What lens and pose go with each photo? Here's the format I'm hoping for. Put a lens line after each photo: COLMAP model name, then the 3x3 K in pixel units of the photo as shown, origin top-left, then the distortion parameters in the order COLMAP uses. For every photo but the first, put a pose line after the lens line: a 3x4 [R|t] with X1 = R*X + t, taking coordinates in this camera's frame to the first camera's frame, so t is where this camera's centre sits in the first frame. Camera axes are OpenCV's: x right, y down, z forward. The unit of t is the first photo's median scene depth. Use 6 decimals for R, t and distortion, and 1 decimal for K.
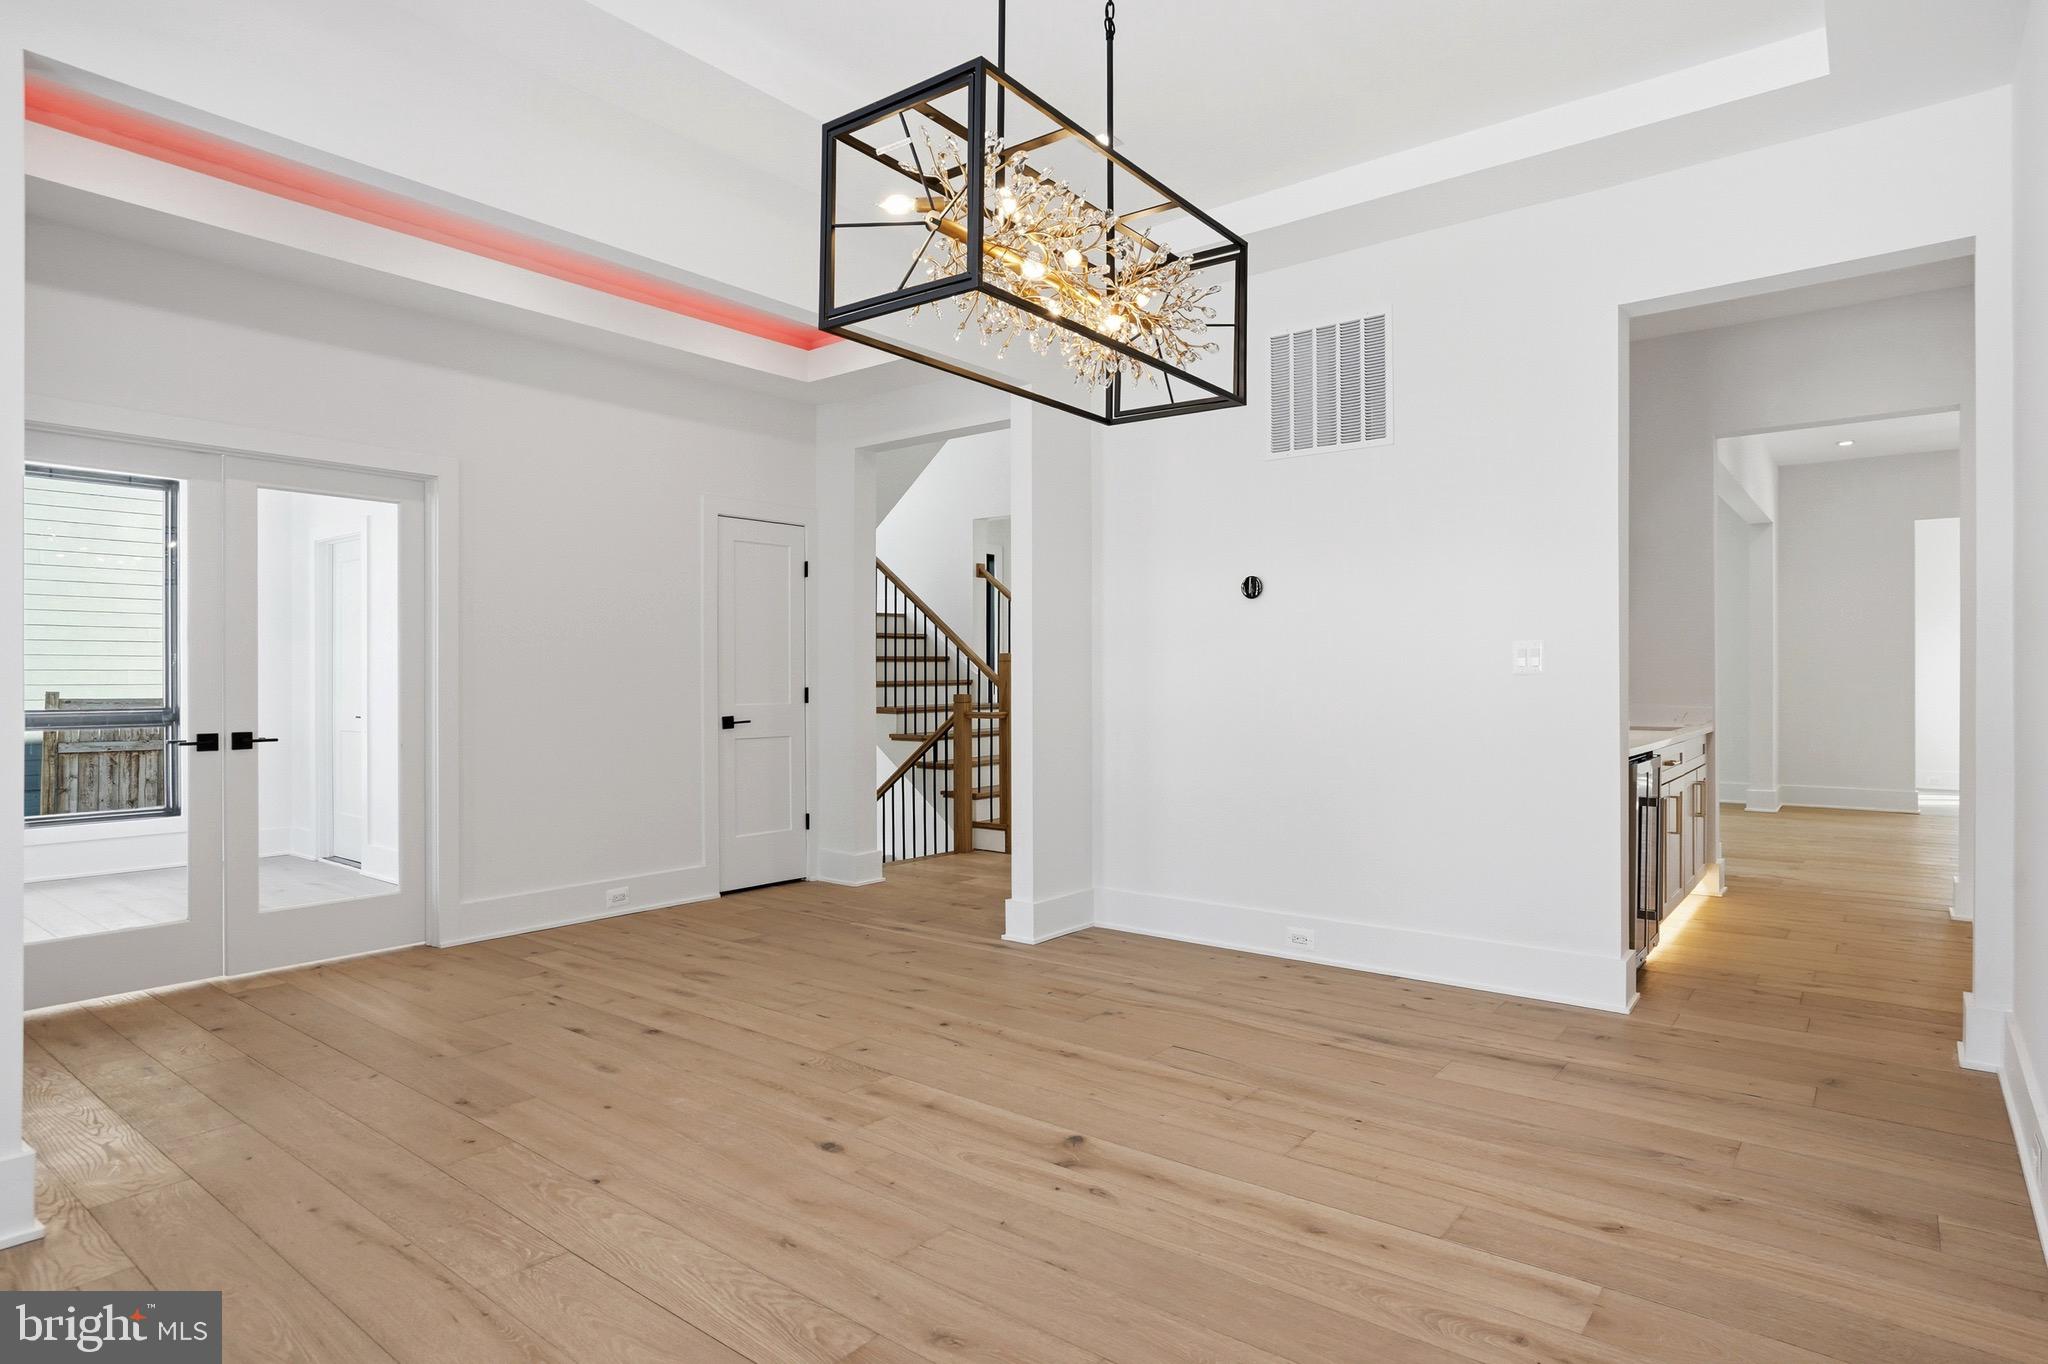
lens RADIAL K [[1083.0, 0, 1024.0], [0, 1083.0, 682.0], [0, 0, 1]] dist [-0.001504, 0.001058]
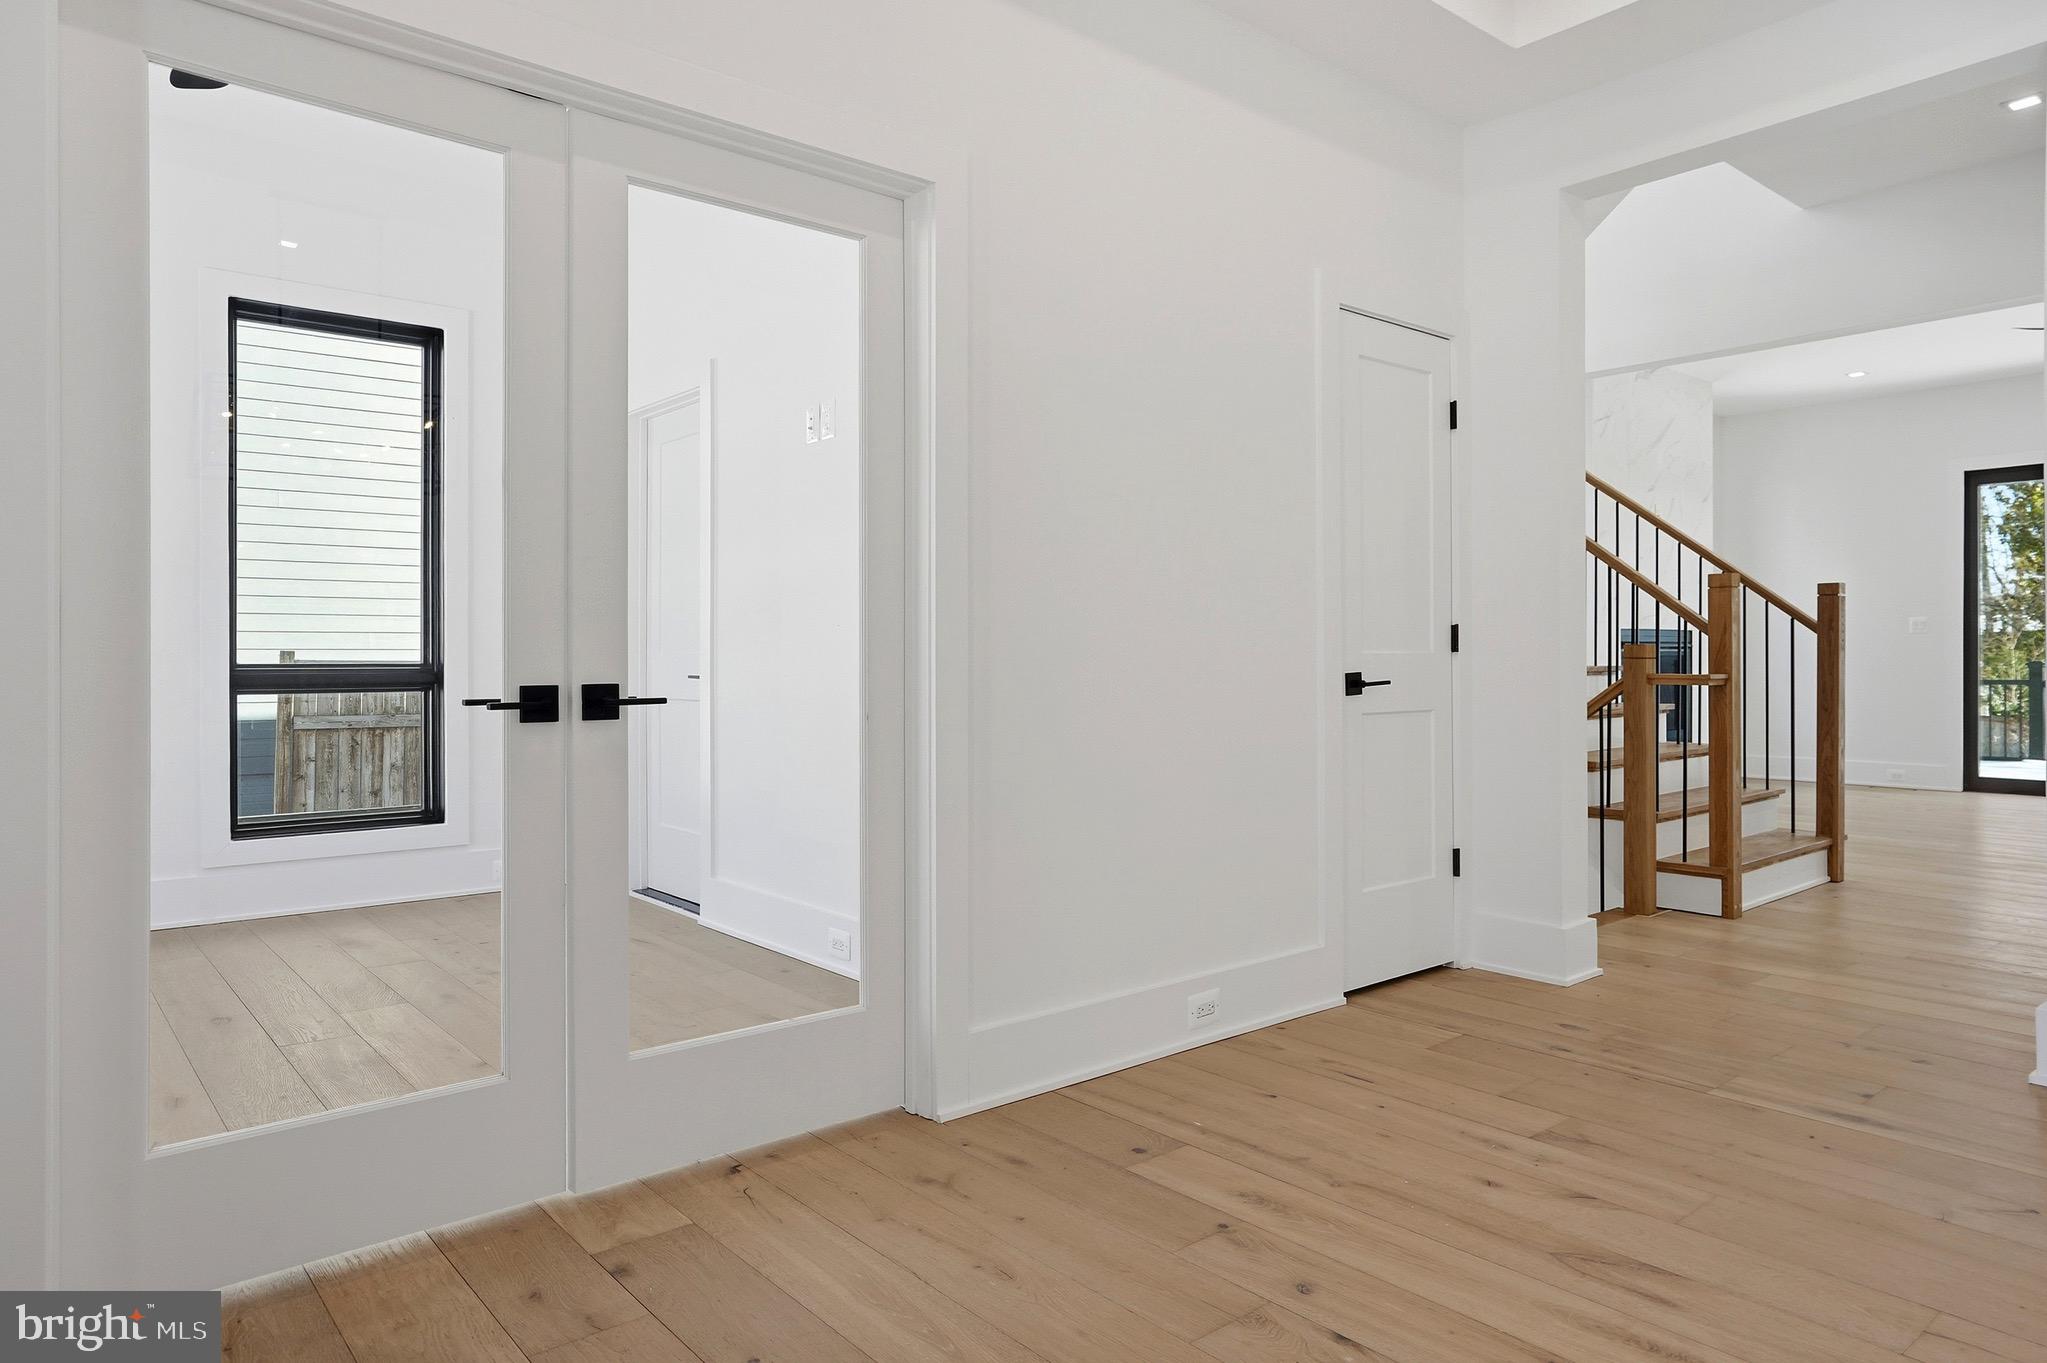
lens RADIAL K [[1229.6, 0, 1060.3], [0, 1229.6, 665.9], [0, 0, 1]] dist [-0.020774, 0.000630]
pose [[0.985070, 0.001237, -0.172149, -0.433598], [-0.000663, 0.999994, 0.003392, 0.036771], [0.172152, -0.003227, 0.985065, 0.507177]]
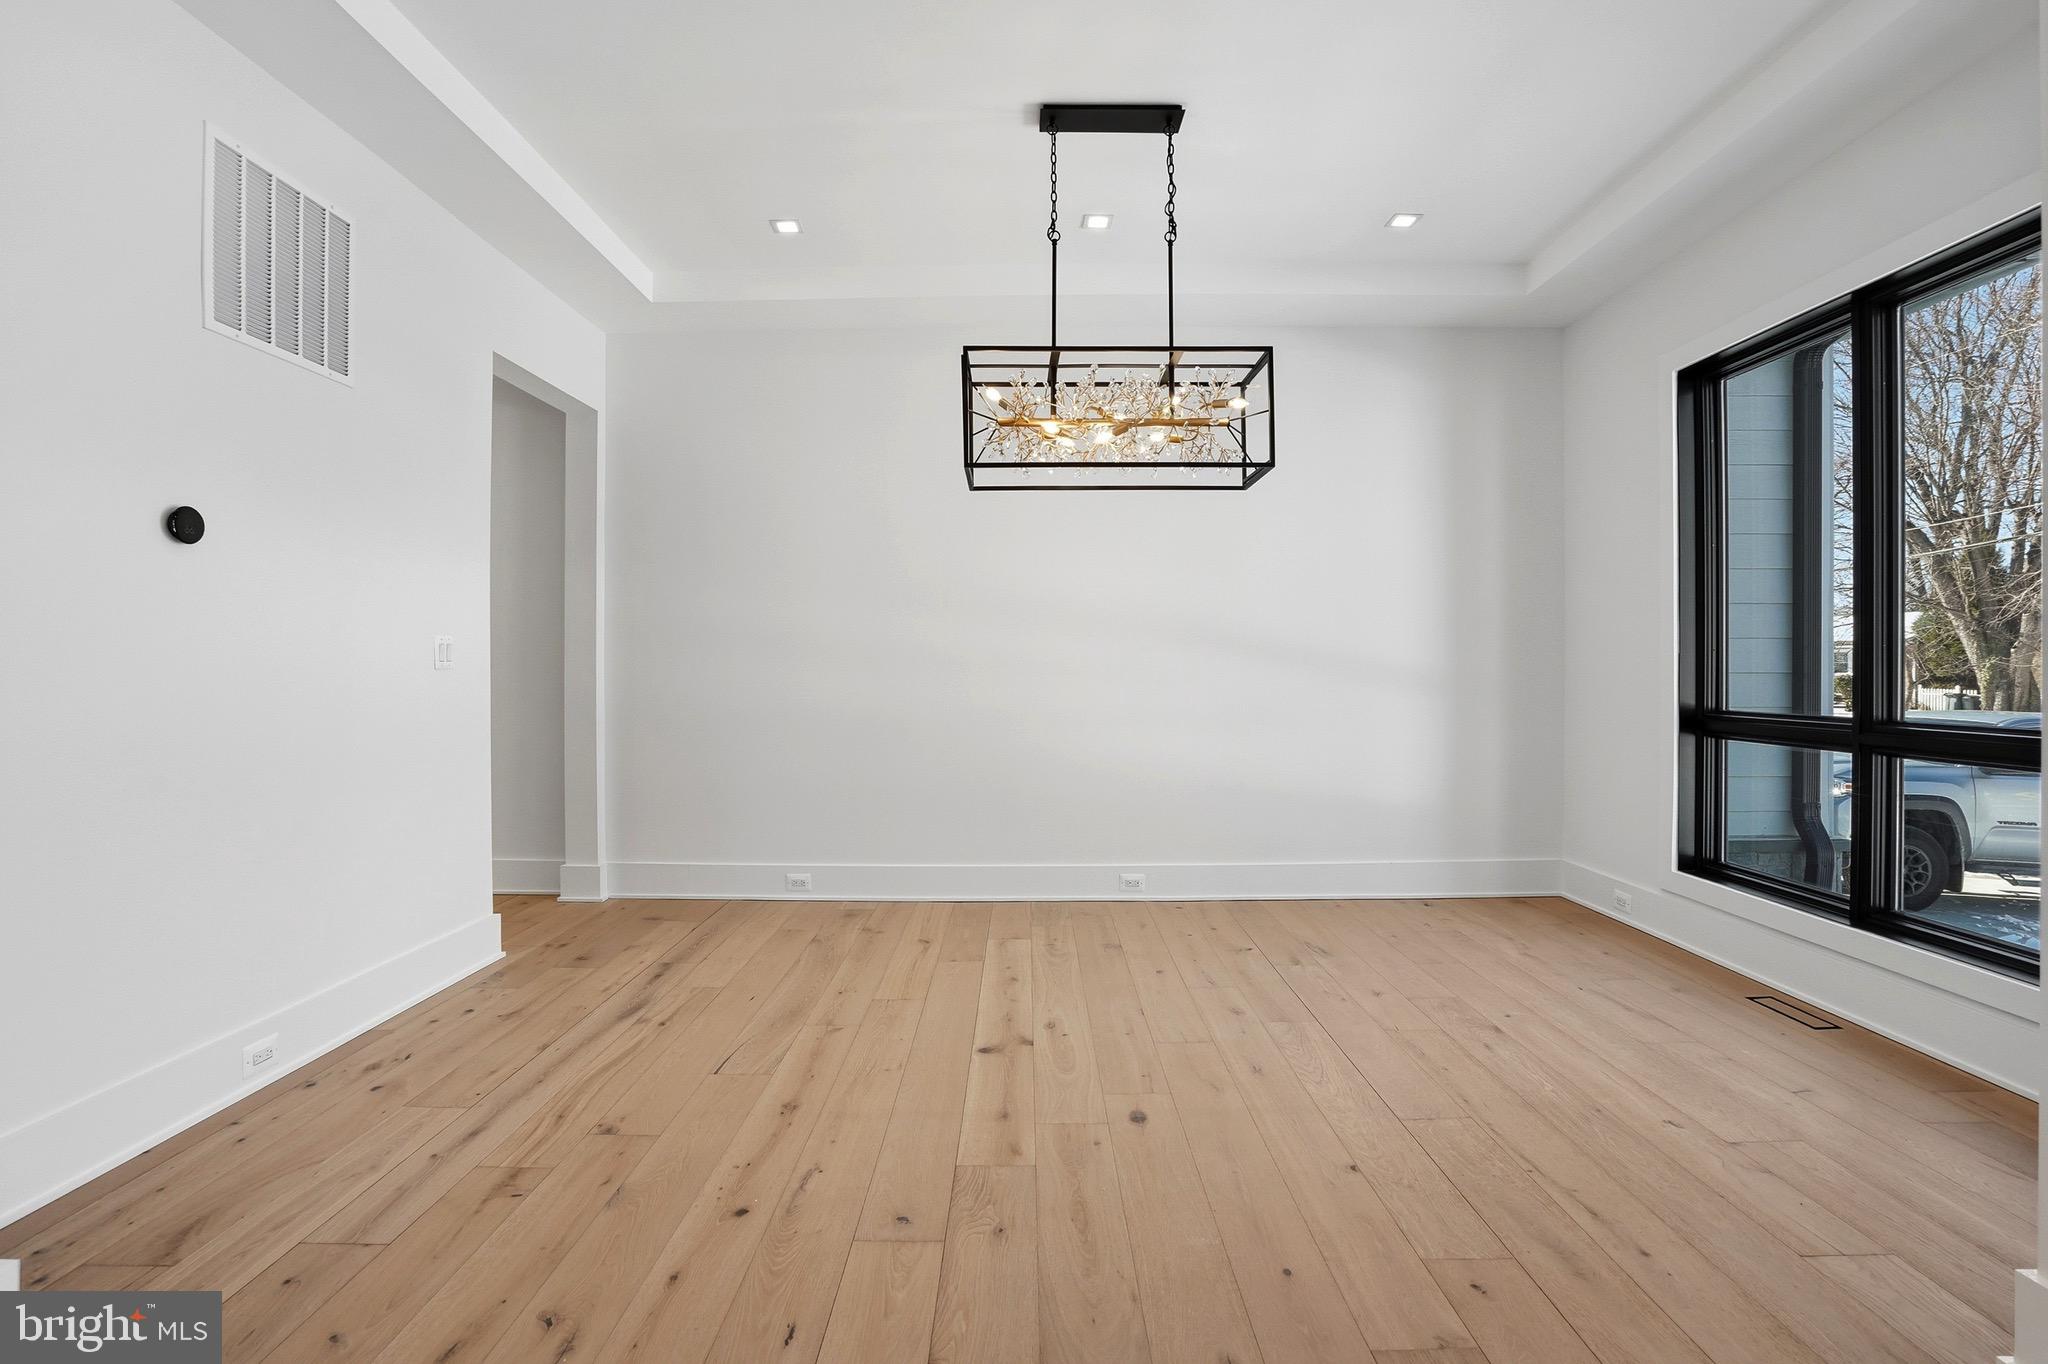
lens RADIAL K [[980.6, 0, 1041.6], [0, 980.6, 675.4], [0, 0, 1]] dist [-0.019862, 0.000222]
pose [[-0.632949, 0.000439, 0.774193, -0.533790], [-0.000269, 1.000000, -0.000787, 0.005307], [-0.774193, -0.000706, -0.632949, 1.053661]]
